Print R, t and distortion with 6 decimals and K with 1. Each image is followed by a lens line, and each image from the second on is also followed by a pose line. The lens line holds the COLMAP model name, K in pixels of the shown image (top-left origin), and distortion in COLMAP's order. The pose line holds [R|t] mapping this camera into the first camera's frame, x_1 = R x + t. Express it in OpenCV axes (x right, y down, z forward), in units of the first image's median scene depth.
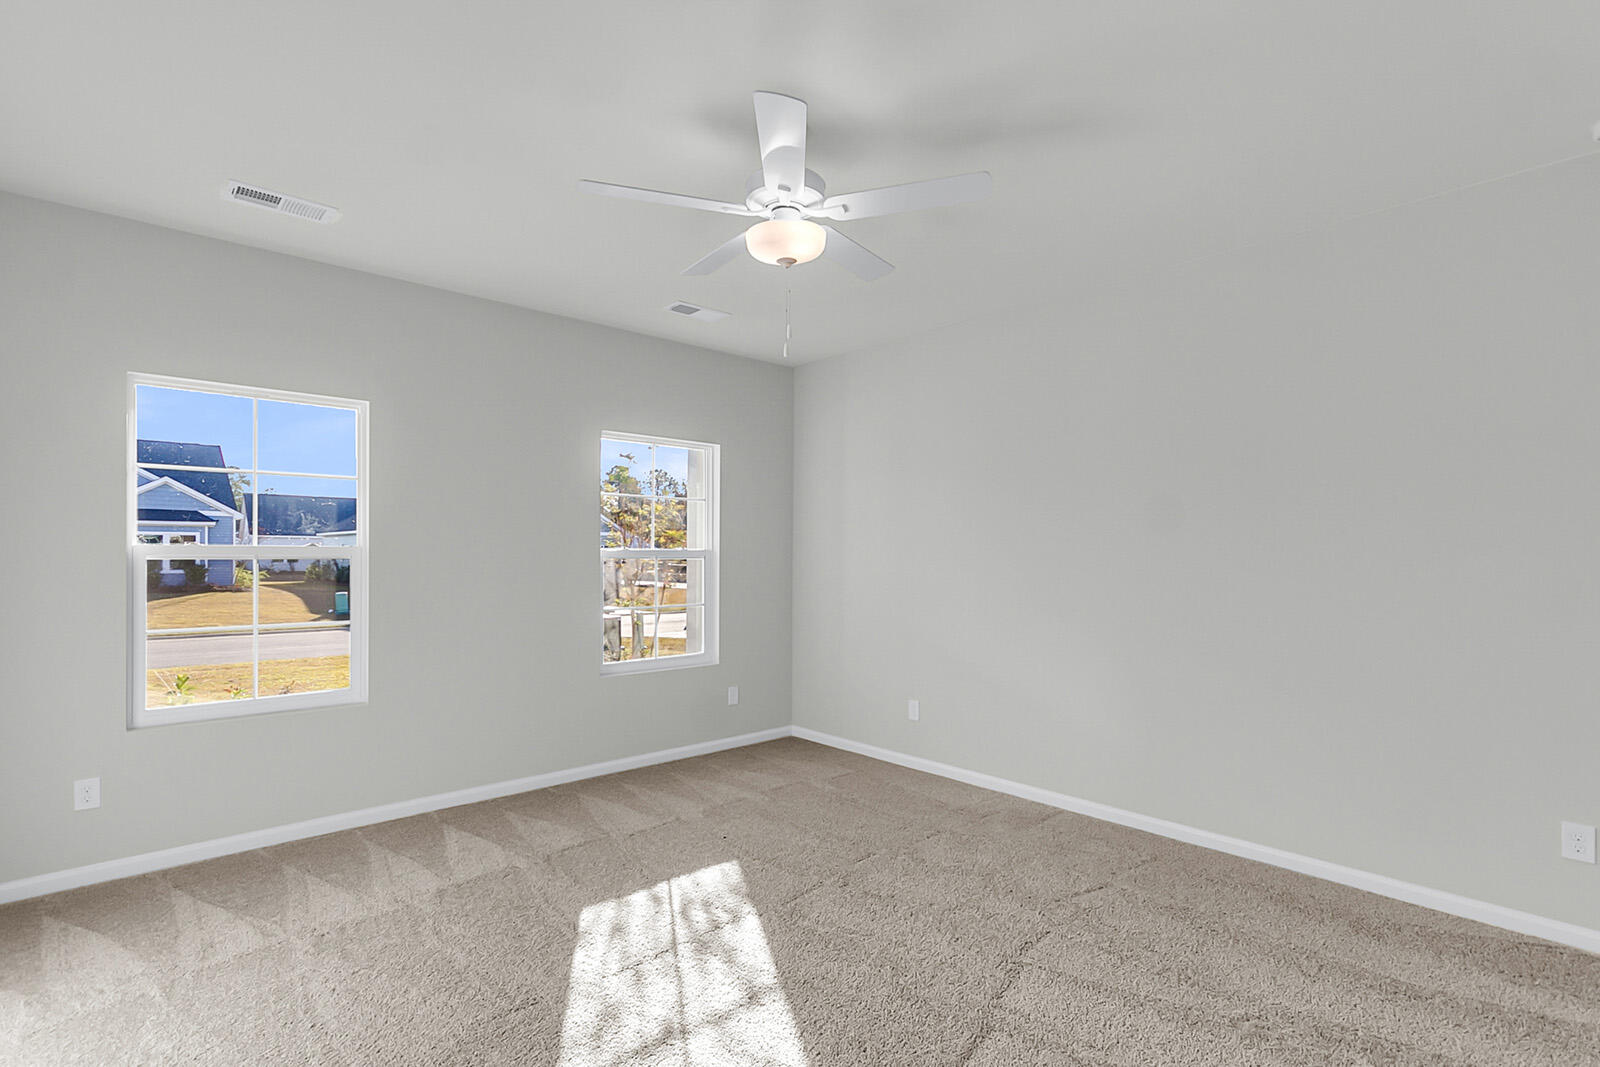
lens RADIAL K [[763.1, 0, 804.4], [0, 763.1, 534.6], [0, 0, 1]] dist [0.014082, -0.000189]
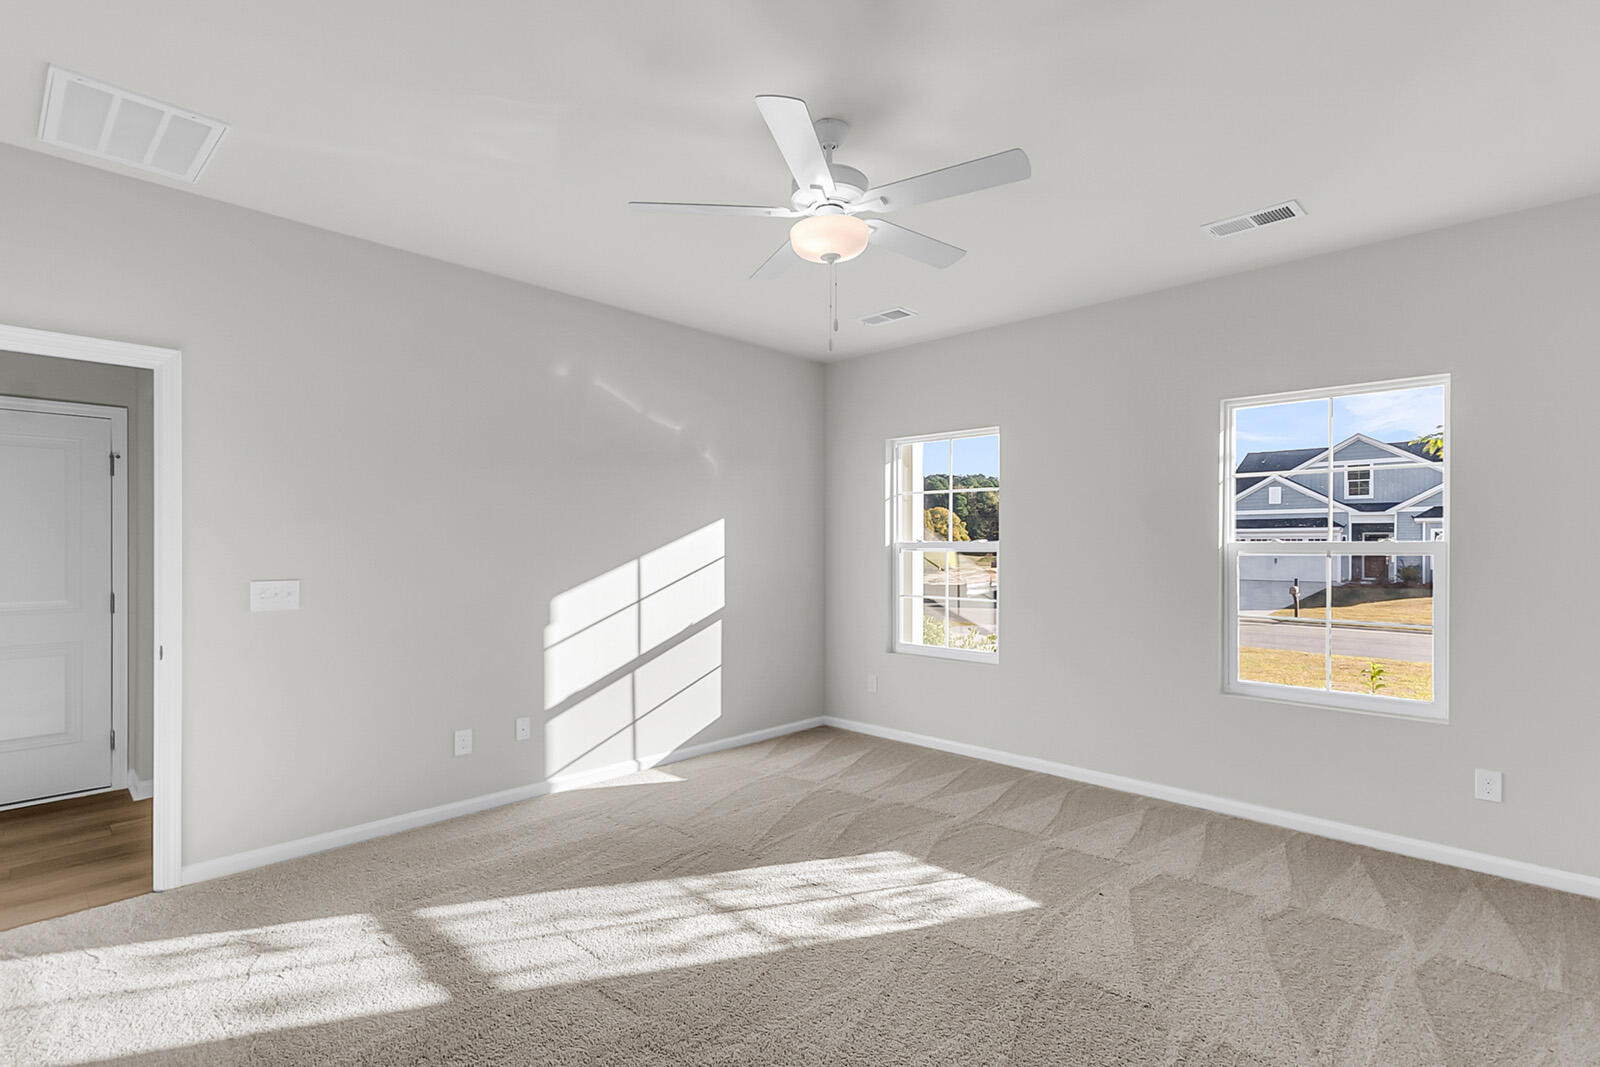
lens RADIAL K [[763.1, 0, 804.4], [0, 763.1, 534.6], [0, 0, 1]] dist [0.014082, -0.000189]
pose [[0.056015, -0.023570, -0.998152, 0.877861], [0.026877, 0.999395, -0.022091, 0.032352], [0.998068, -0.025590, 0.056614, 0.819866]]
